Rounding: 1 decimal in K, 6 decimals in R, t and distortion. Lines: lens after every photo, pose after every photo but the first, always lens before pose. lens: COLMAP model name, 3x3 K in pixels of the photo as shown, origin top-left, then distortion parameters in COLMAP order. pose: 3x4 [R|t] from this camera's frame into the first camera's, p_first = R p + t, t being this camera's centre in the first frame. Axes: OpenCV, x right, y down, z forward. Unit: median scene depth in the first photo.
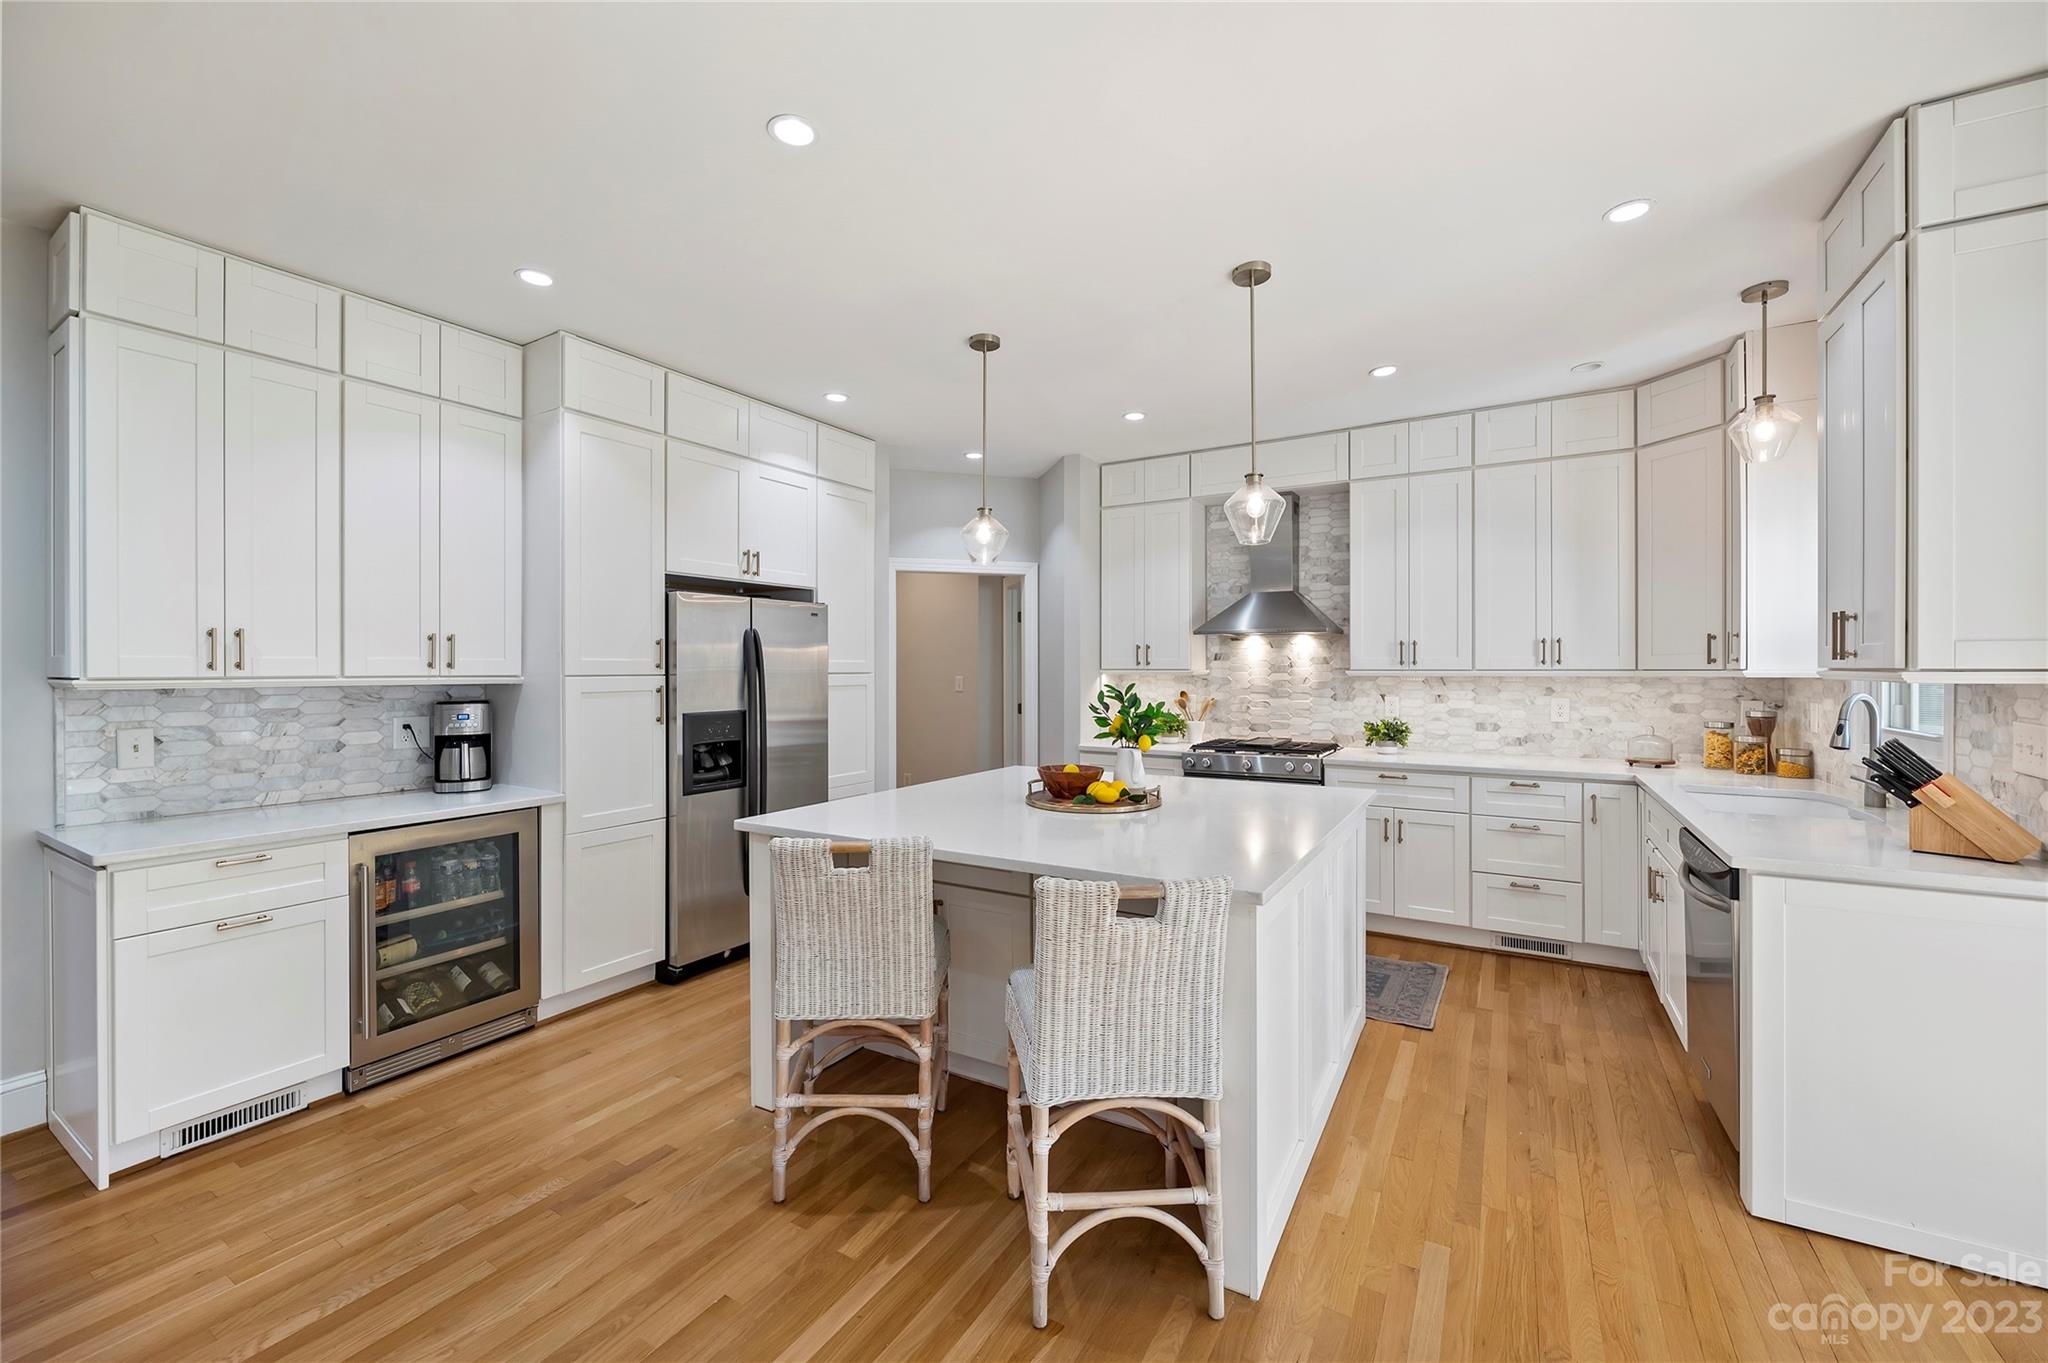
lens RADIAL K [[828.5, 0, 1022.1], [0, 828.5, 663.4], [0, 0, 1]] dist [-0.001232, -0.000148]
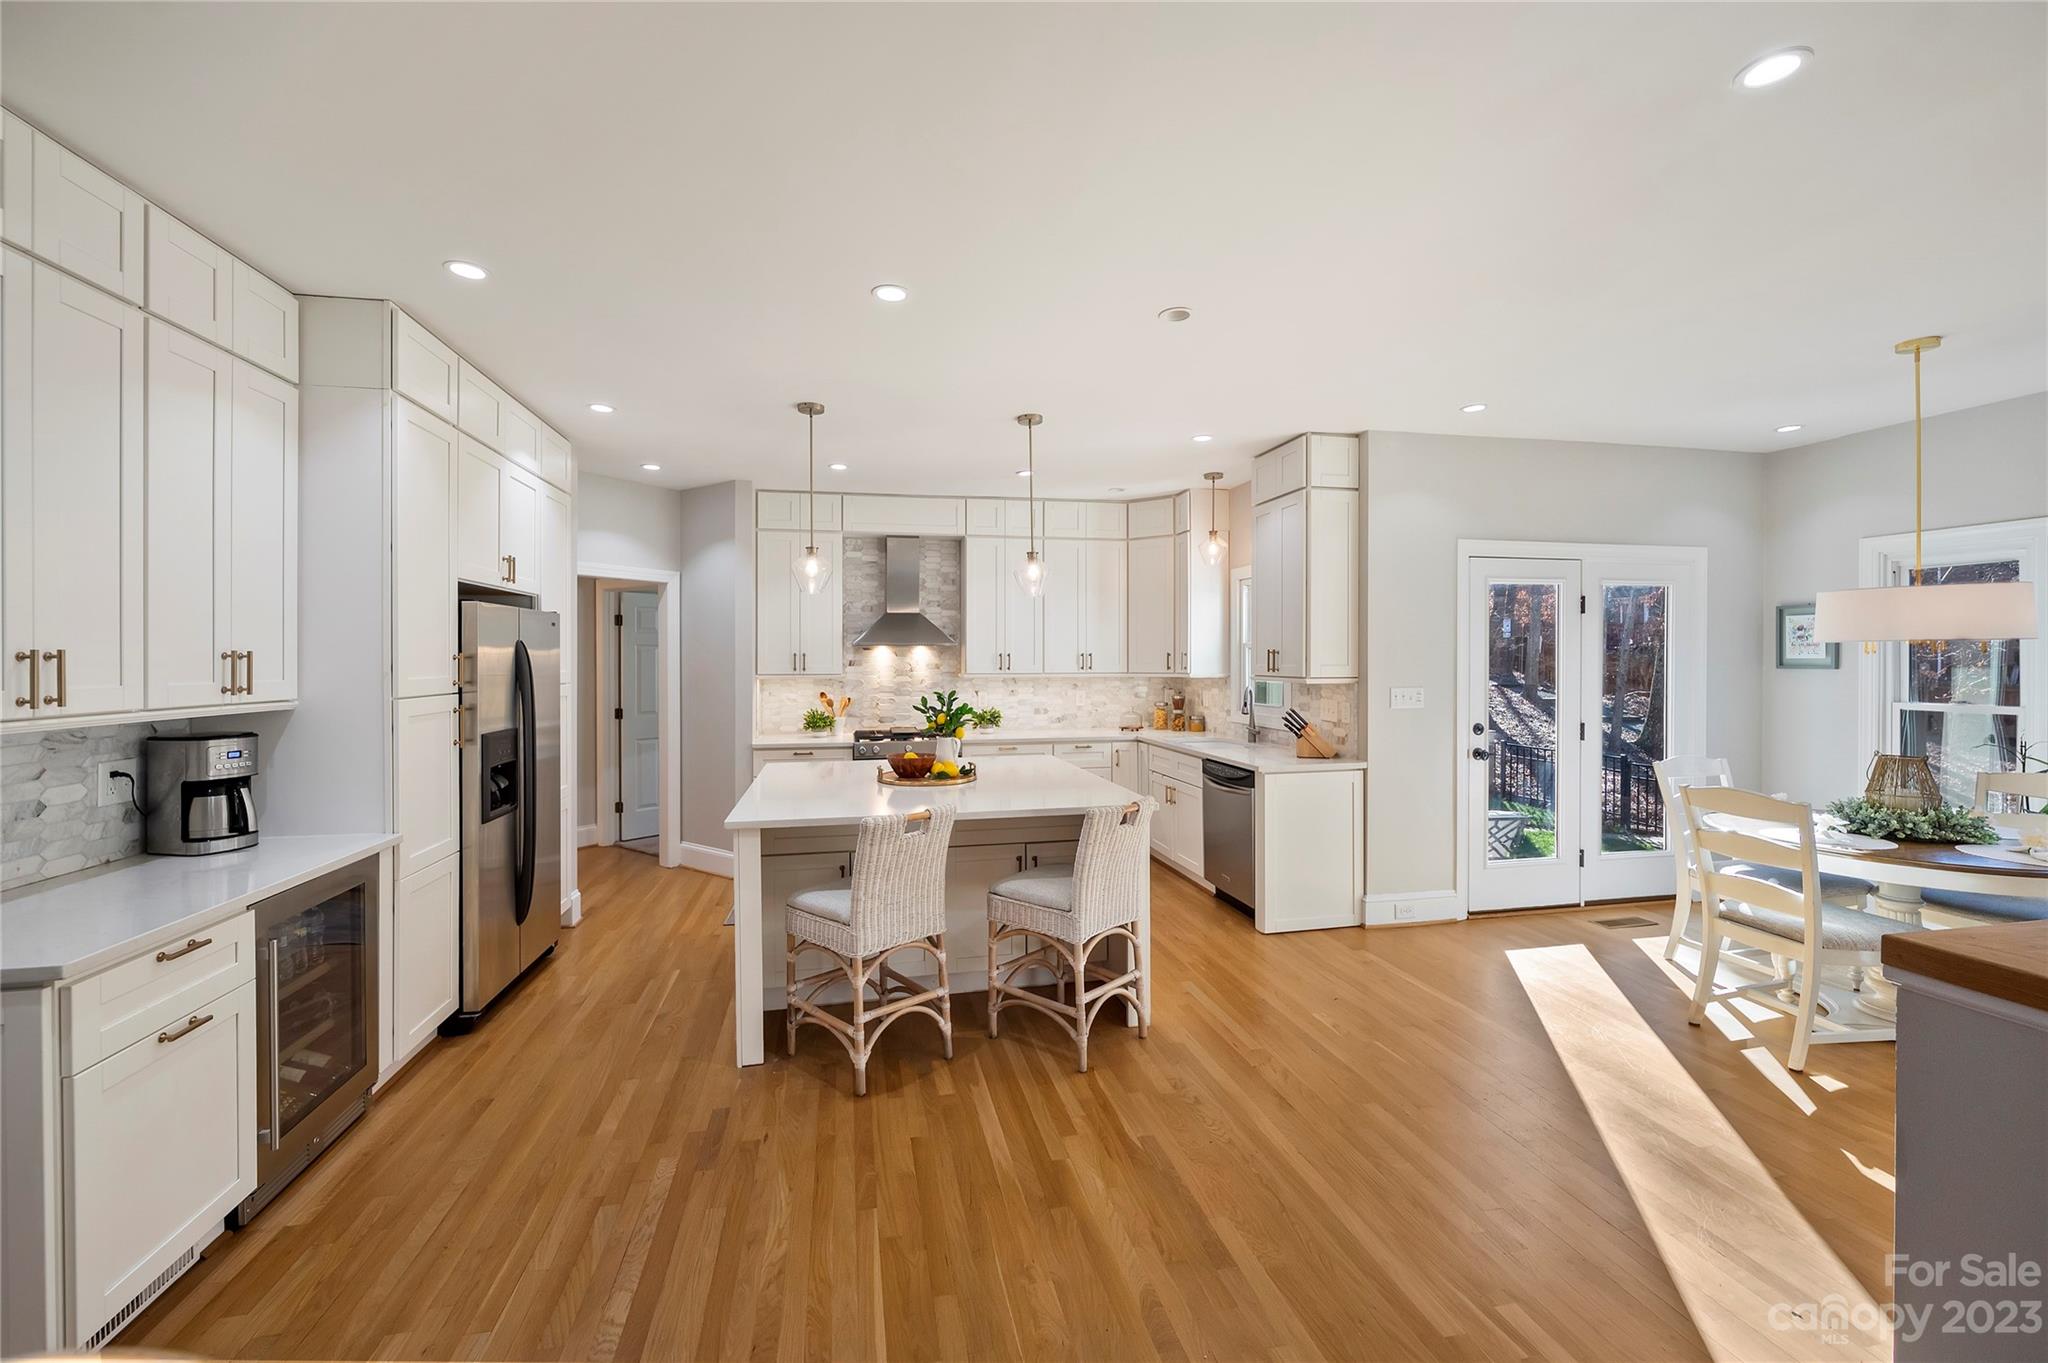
lens RADIAL K [[833.9, 0, 1017.8], [0, 833.9, 655.5], [0, 0, 1]] dist [-0.001603, -0.000319]
pose [[0.731463, 0.001657, 0.681879, -0.644156], [-0.002468, 0.999997, 0.000217, -0.030812], [-0.681877, -0.001842, 0.731465, -0.086227]]
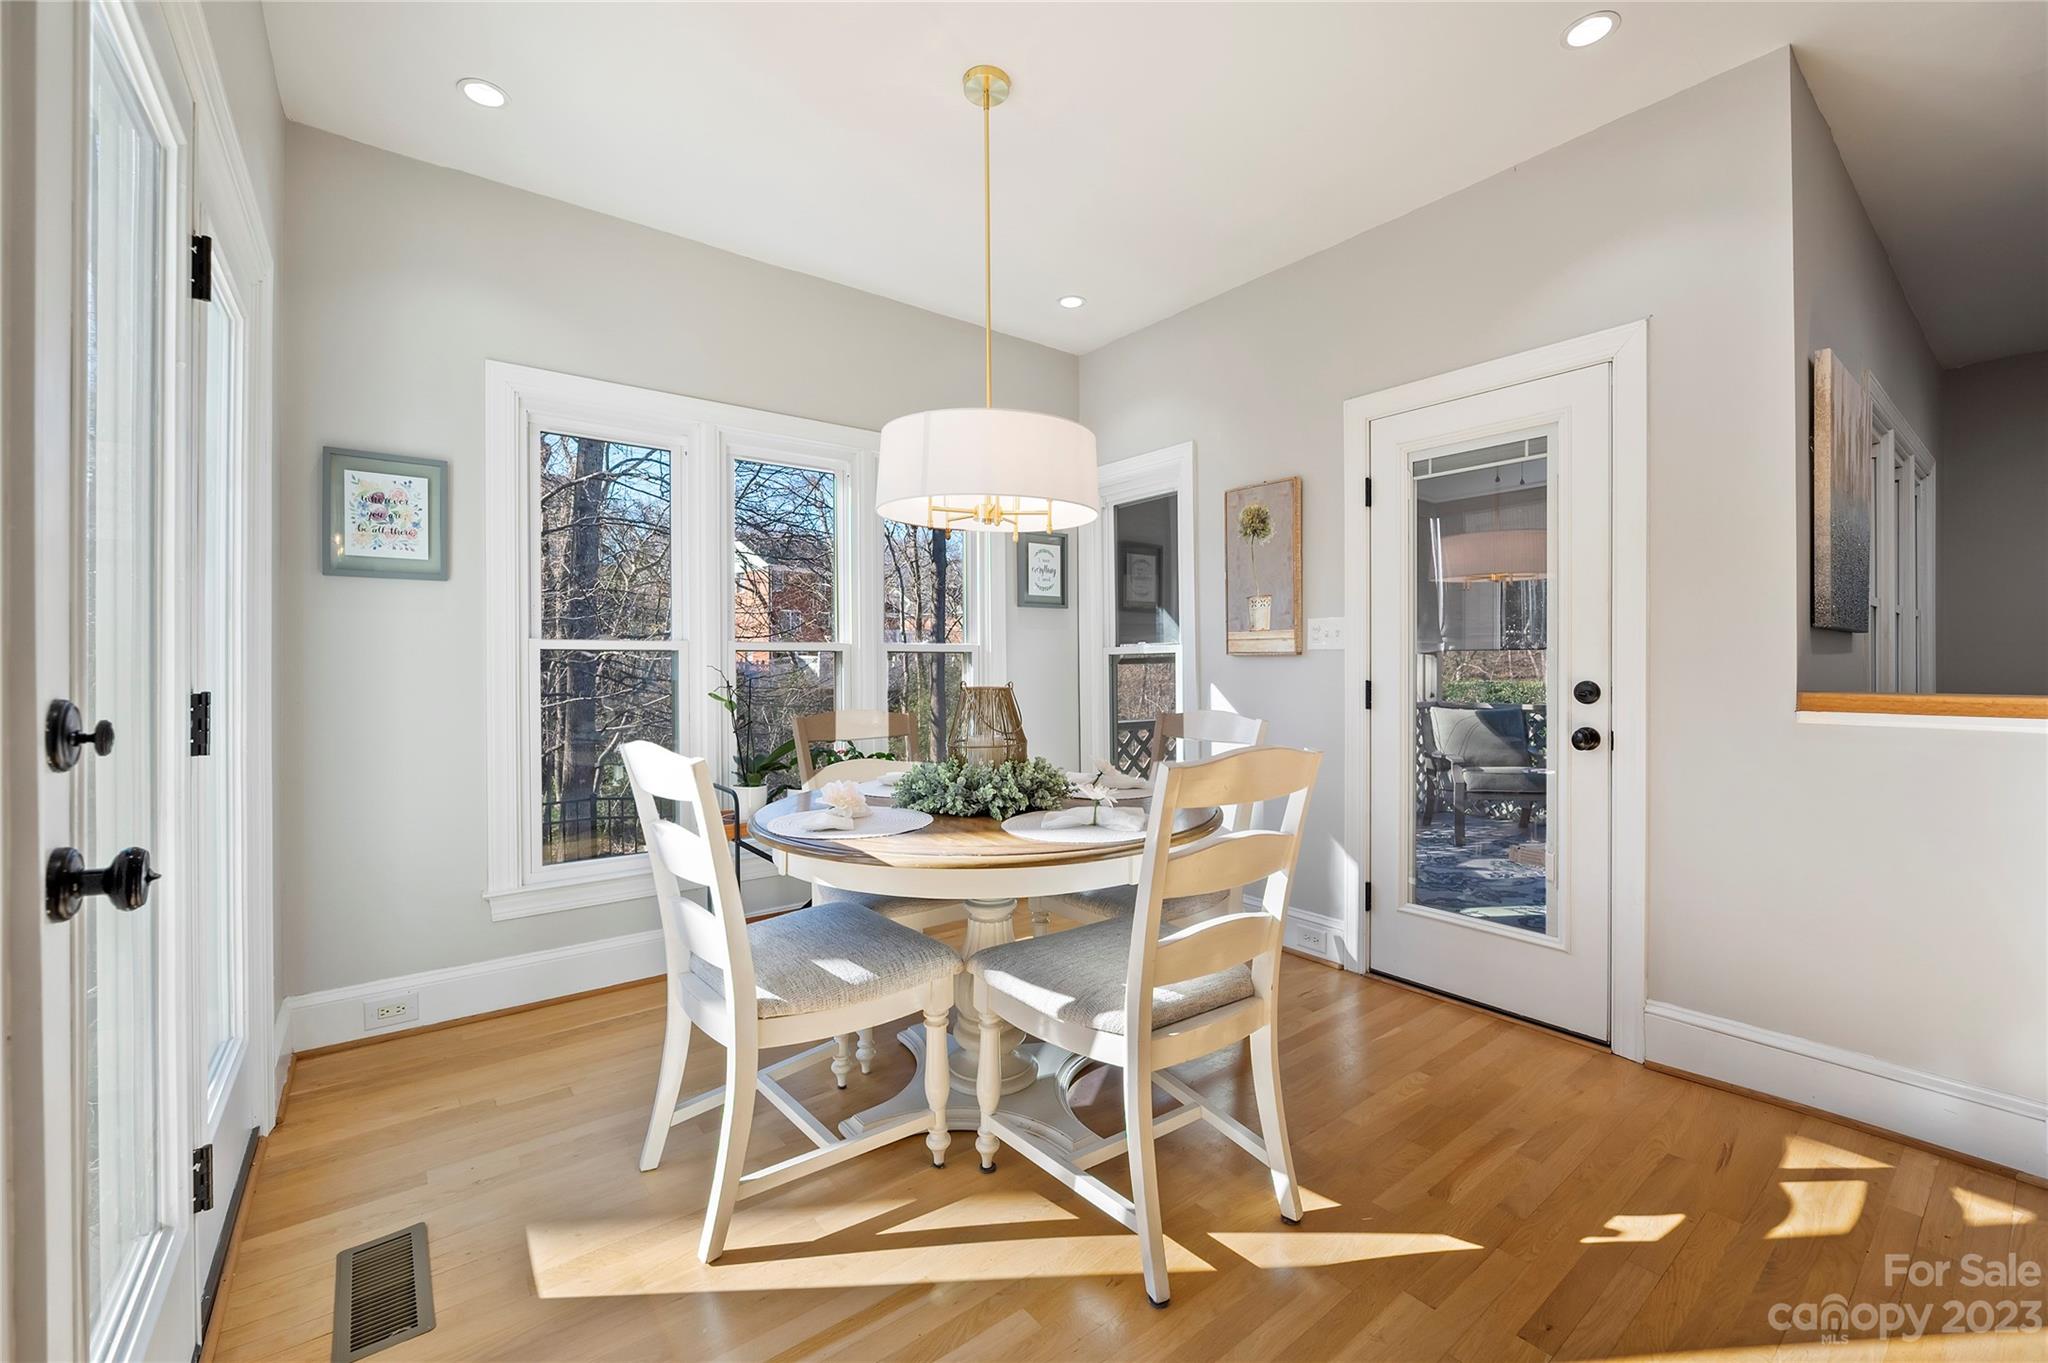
lens RADIAL K [[828.5, 0, 1022.1], [0, 828.5, 663.4], [0, 0, 1]] dist [-0.001232, -0.000148]
pose [[-0.929478, 0.003865, 0.368856, 0.595808], [0.005107, 0.999984, 0.002389, 0.073155], [-0.368841, 0.004105, -0.929483, 0.555049]]
